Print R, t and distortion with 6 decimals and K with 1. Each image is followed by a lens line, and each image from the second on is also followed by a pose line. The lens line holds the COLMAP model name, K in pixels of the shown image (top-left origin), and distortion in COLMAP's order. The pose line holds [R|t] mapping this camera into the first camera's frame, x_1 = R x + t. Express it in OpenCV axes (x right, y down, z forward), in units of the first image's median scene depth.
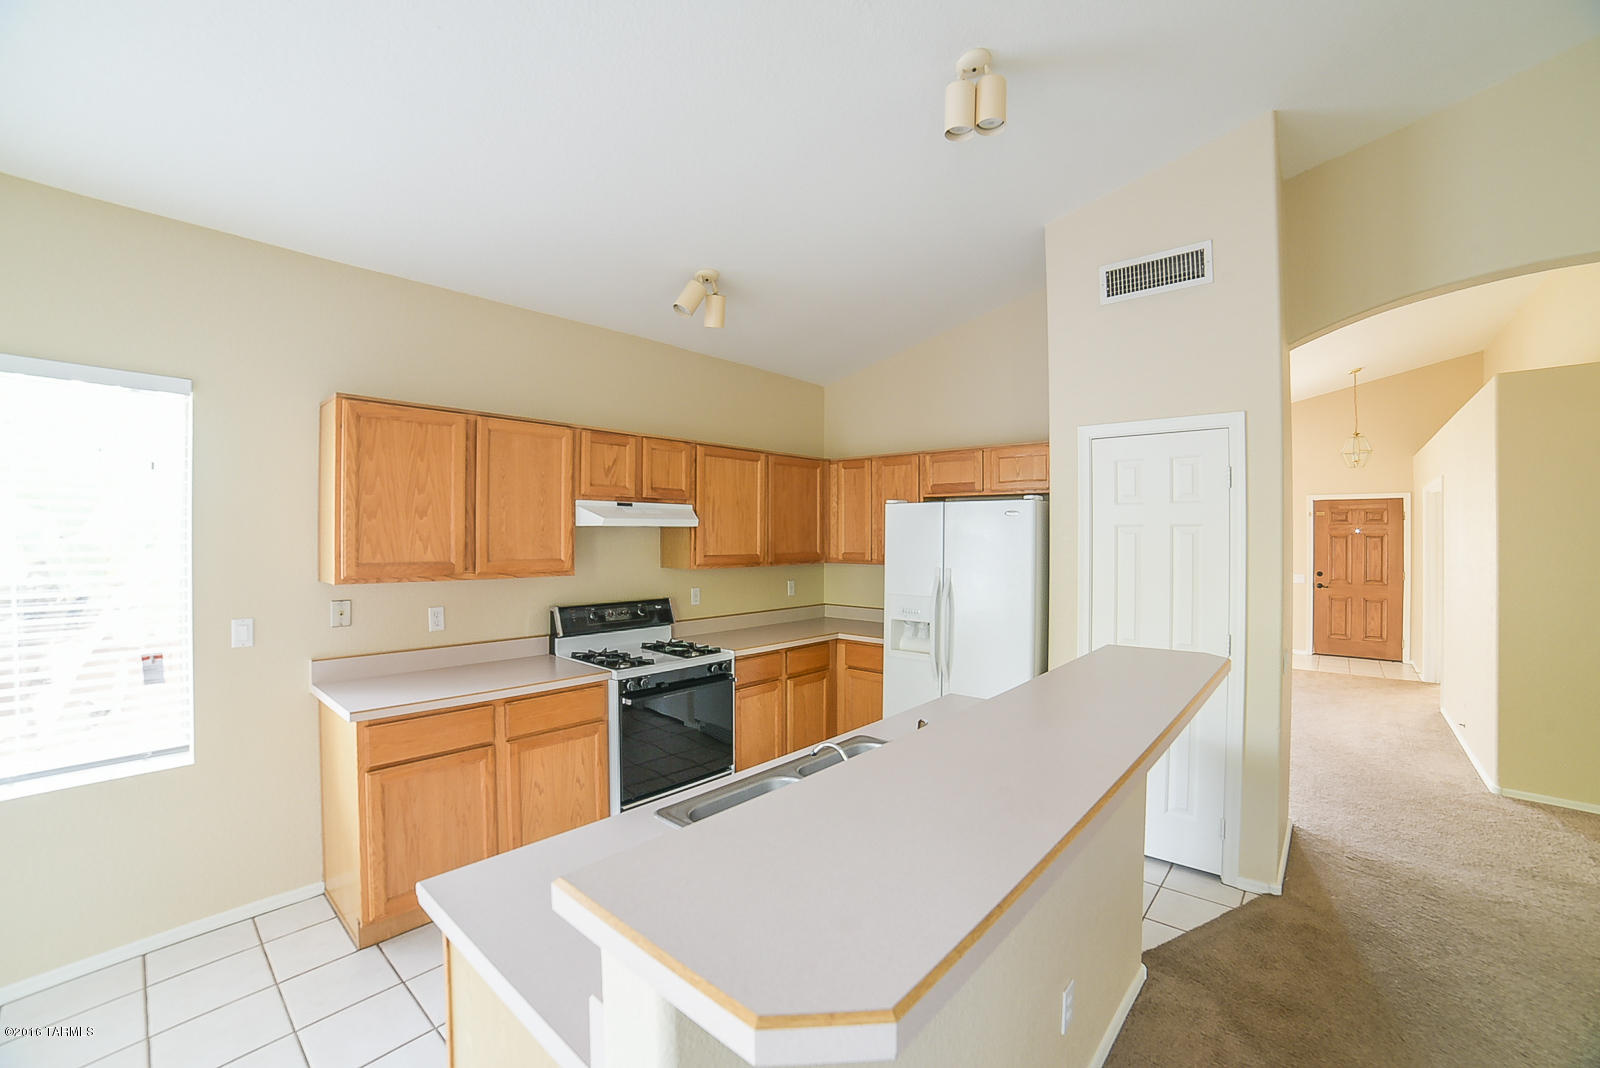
lens RADIAL K [[651.3, 0, 797.4], [0, 651.3, 535.8], [0, 0, 1]] dist [-0.103593, 0.035765]
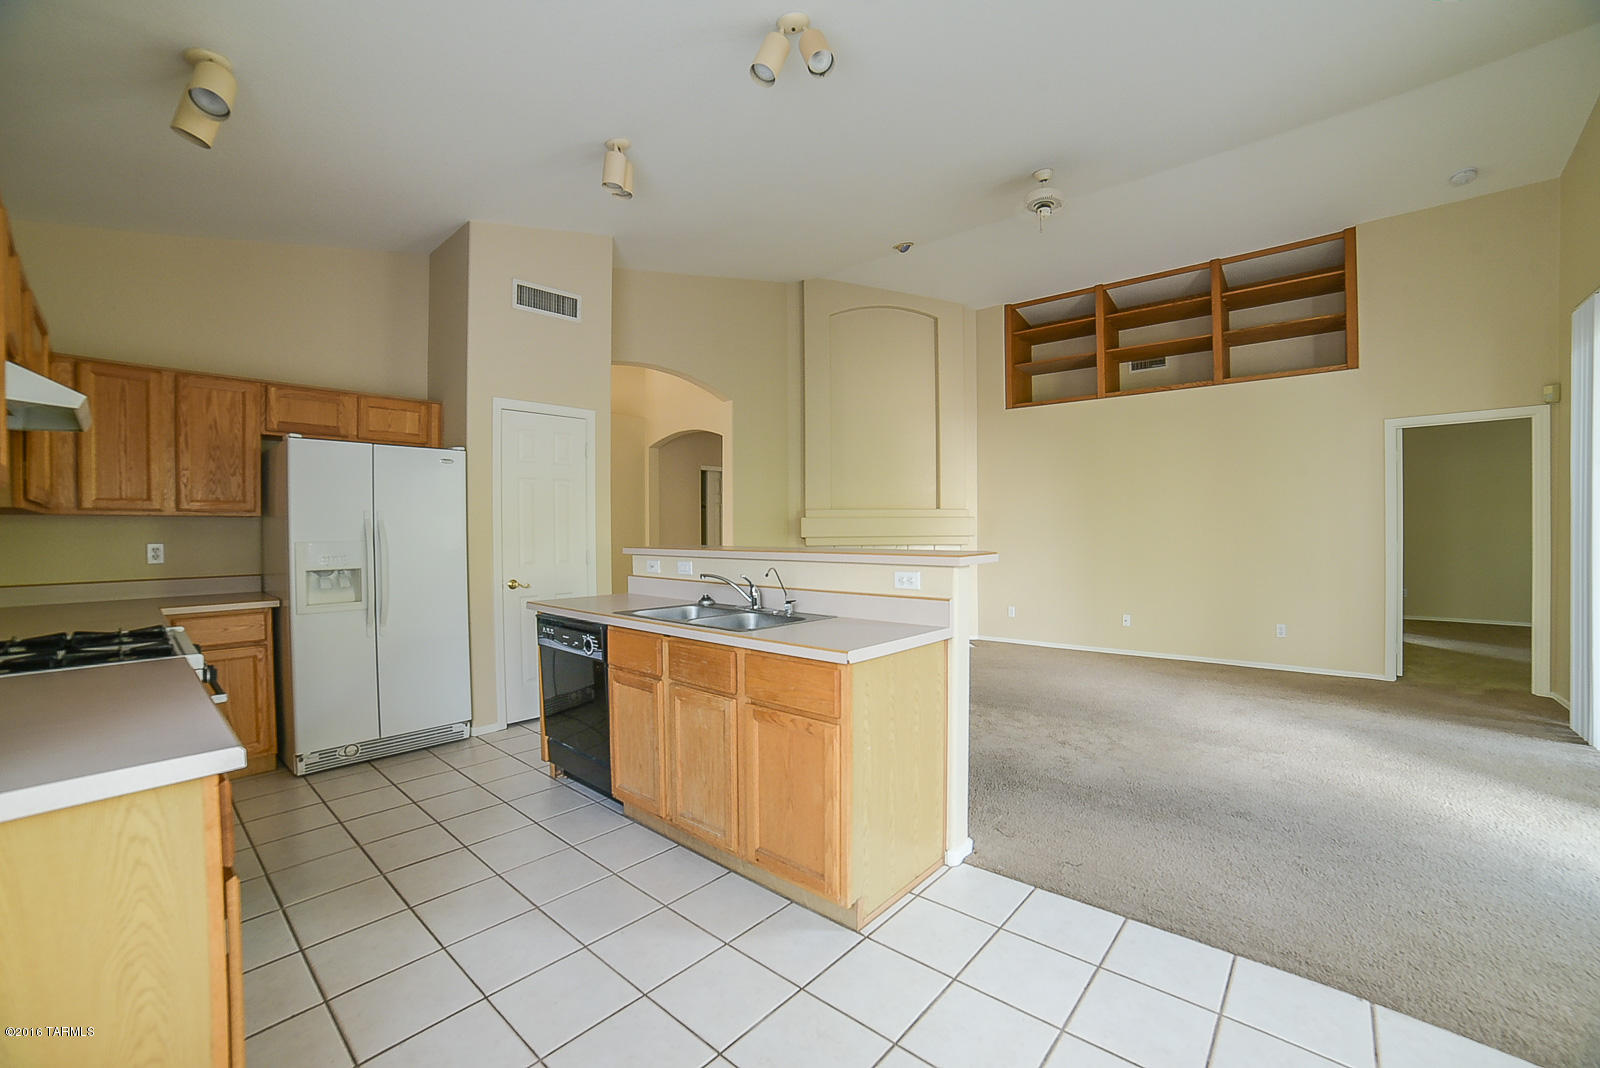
lens RADIAL K [[649.0, 0, 800.2], [0, 649.0, 536.0], [0, 0, 1]] dist [-0.098614, 0.031851]
pose [[0.002401, -0.018519, 0.999826, -0.894341], [0.005034, 0.999816, 0.018507, 0.091390], [-0.999984, 0.004989, 0.002493, 0.438635]]
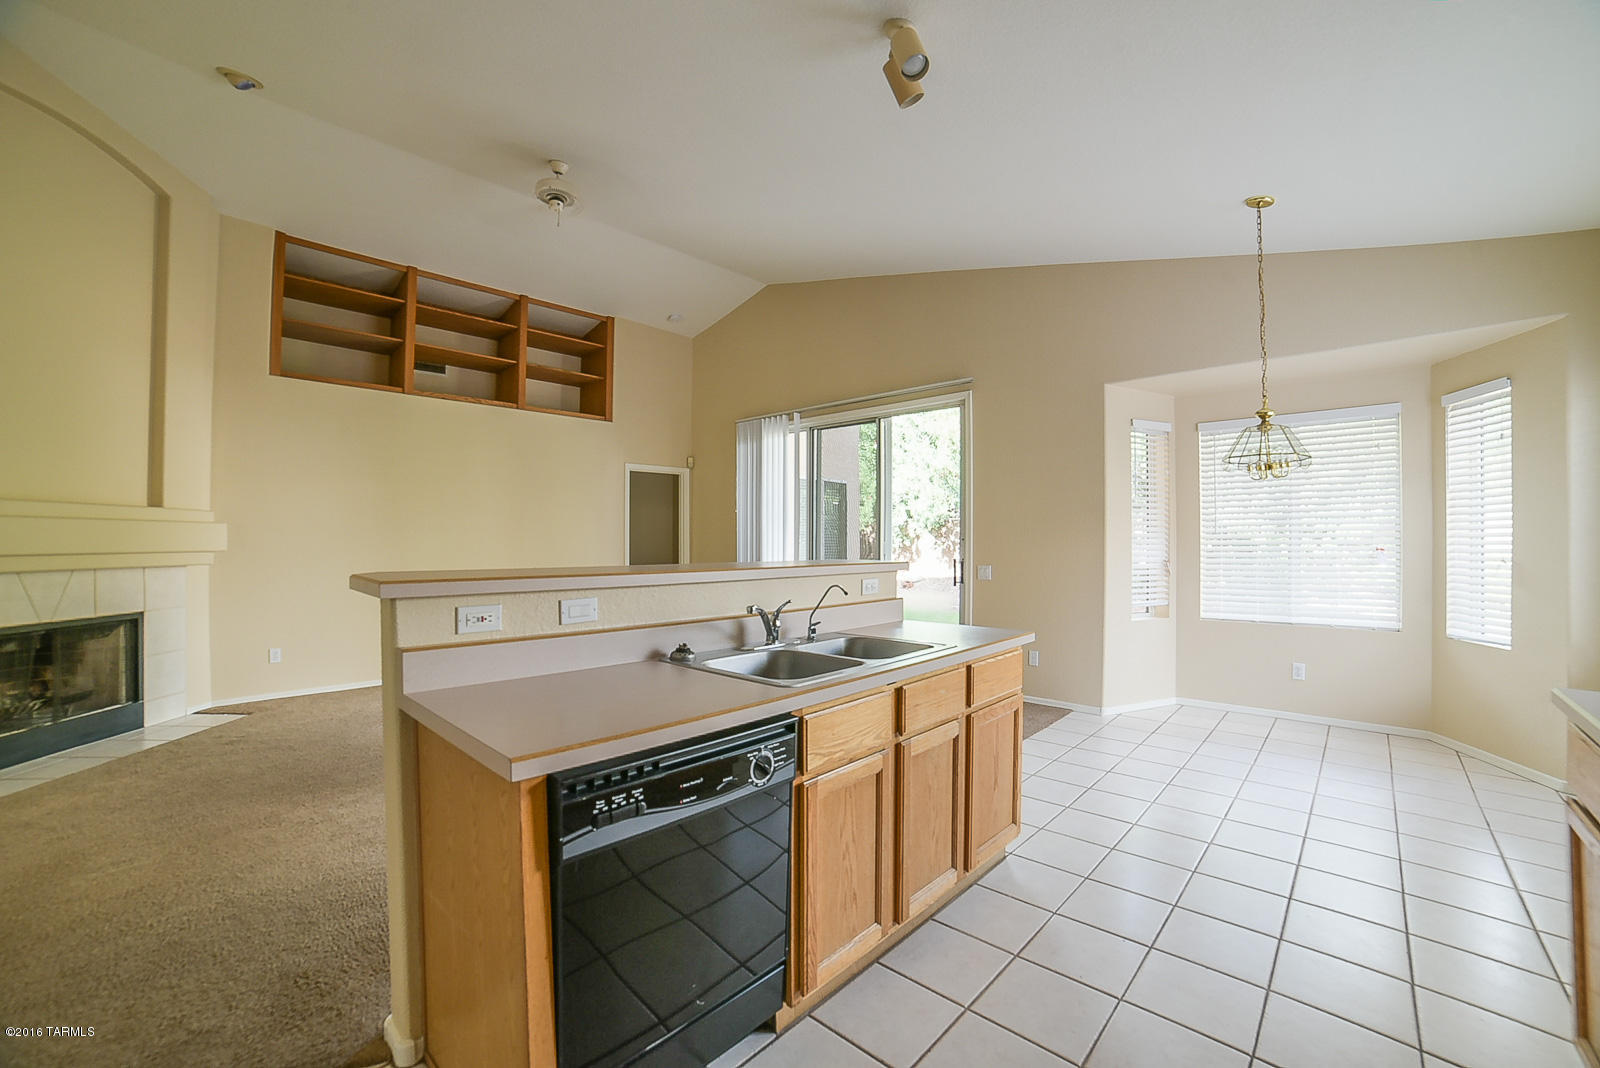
lens RADIAL K [[649.0, 0, 800.2], [0, 649.0, 536.0], [0, 0, 1]] dist [-0.098614, 0.031851]
pose [[-0.999504, -0.006511, 0.030824, 0.045119], [-0.006763, 0.999944, -0.008090, 0.102511], [-0.030770, -0.008295, -0.999492, 1.263172]]
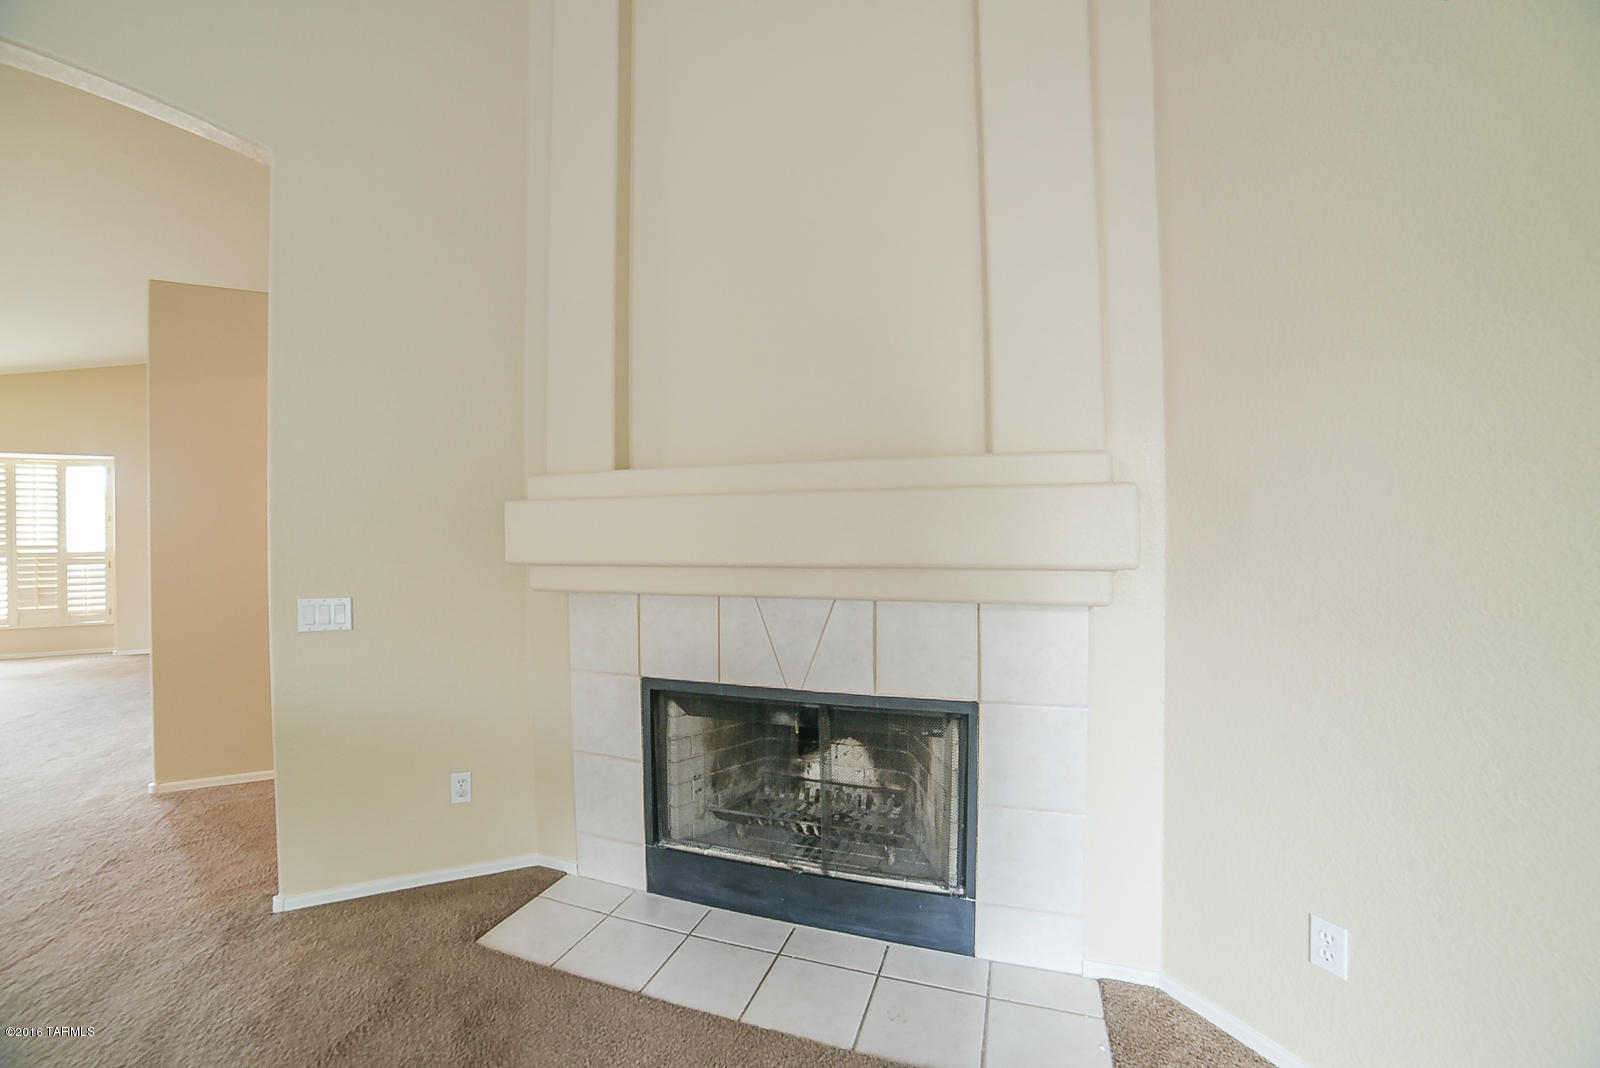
lens RADIAL K [[649.0, 0, 800.2], [0, 649.0, 536.0], [0, 0, 1]] dist [-0.098614, 0.031851]
pose [[0.384452, -0.004856, 0.923132, 0.942185], [0.006577, 0.999975, 0.002522, 0.106796], [-0.923122, 0.005102, 0.384474, -0.164365]]
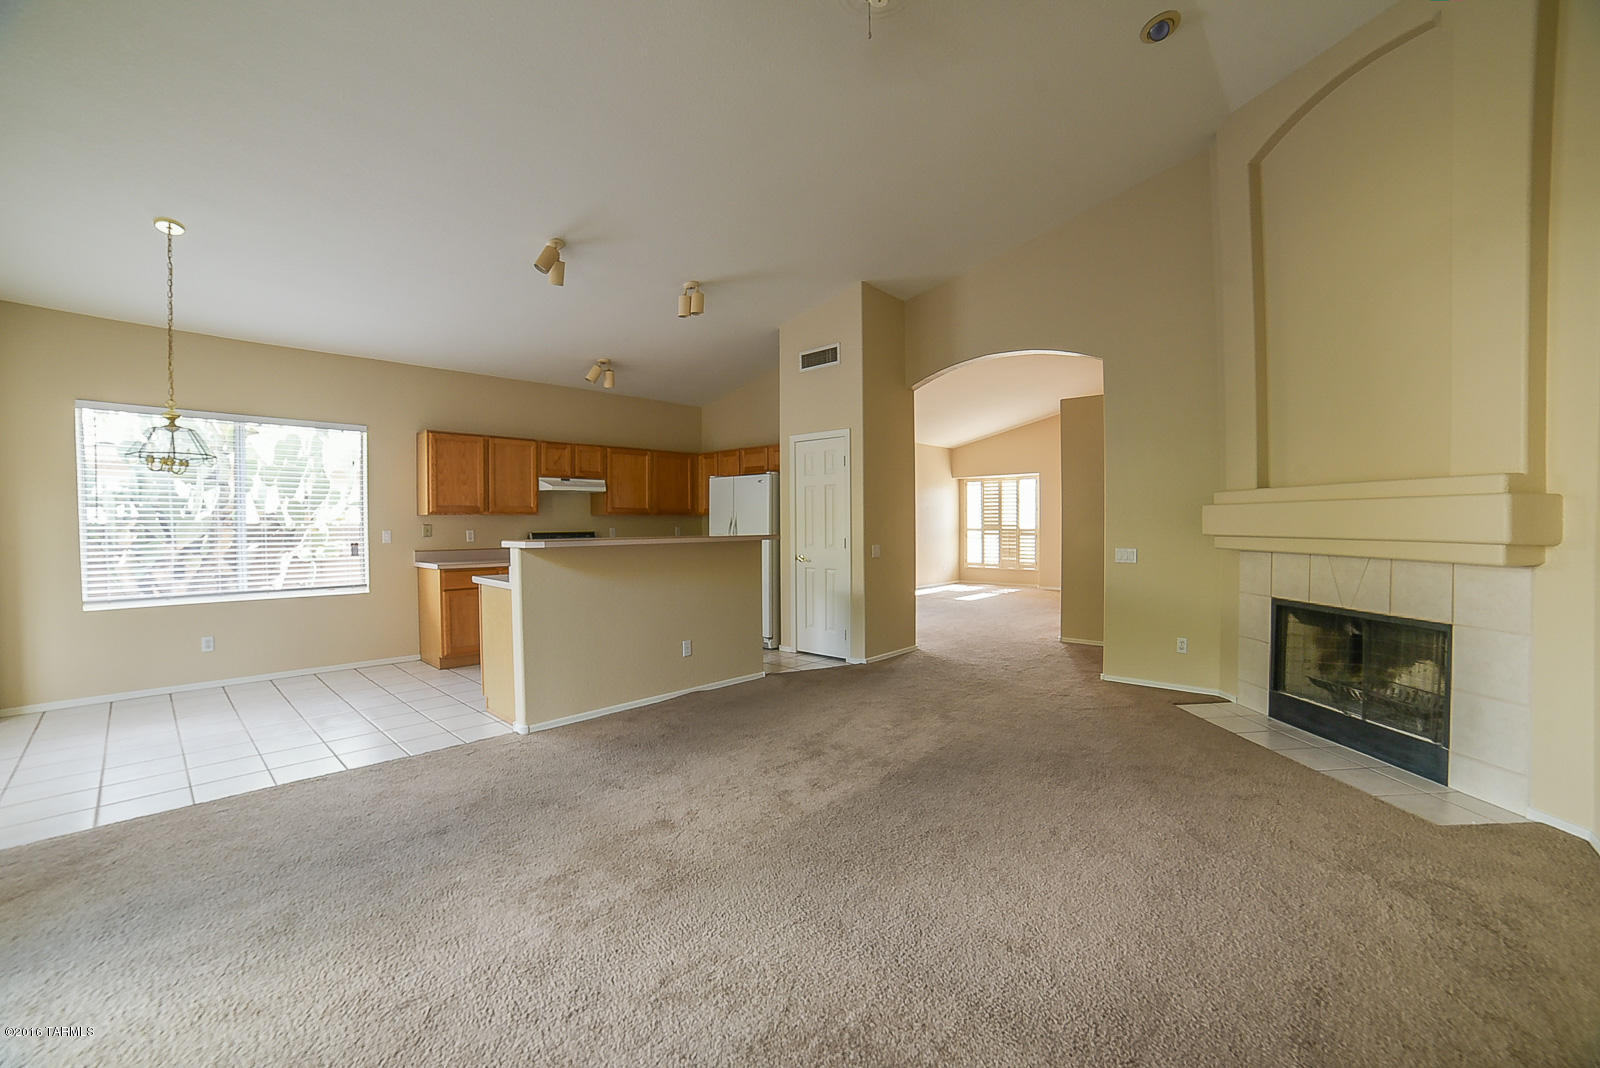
lens RADIAL K [[651.3, 0, 797.4], [0, 651.3, 535.8], [0, 0, 1]] dist [-0.103593, 0.035765]
pose [[0.999810, -0.008067, -0.017734, 0.548017], [0.008435, 0.999749, 0.020773, 0.101599], [0.017562, -0.020918, 0.999627, -1.086886]]
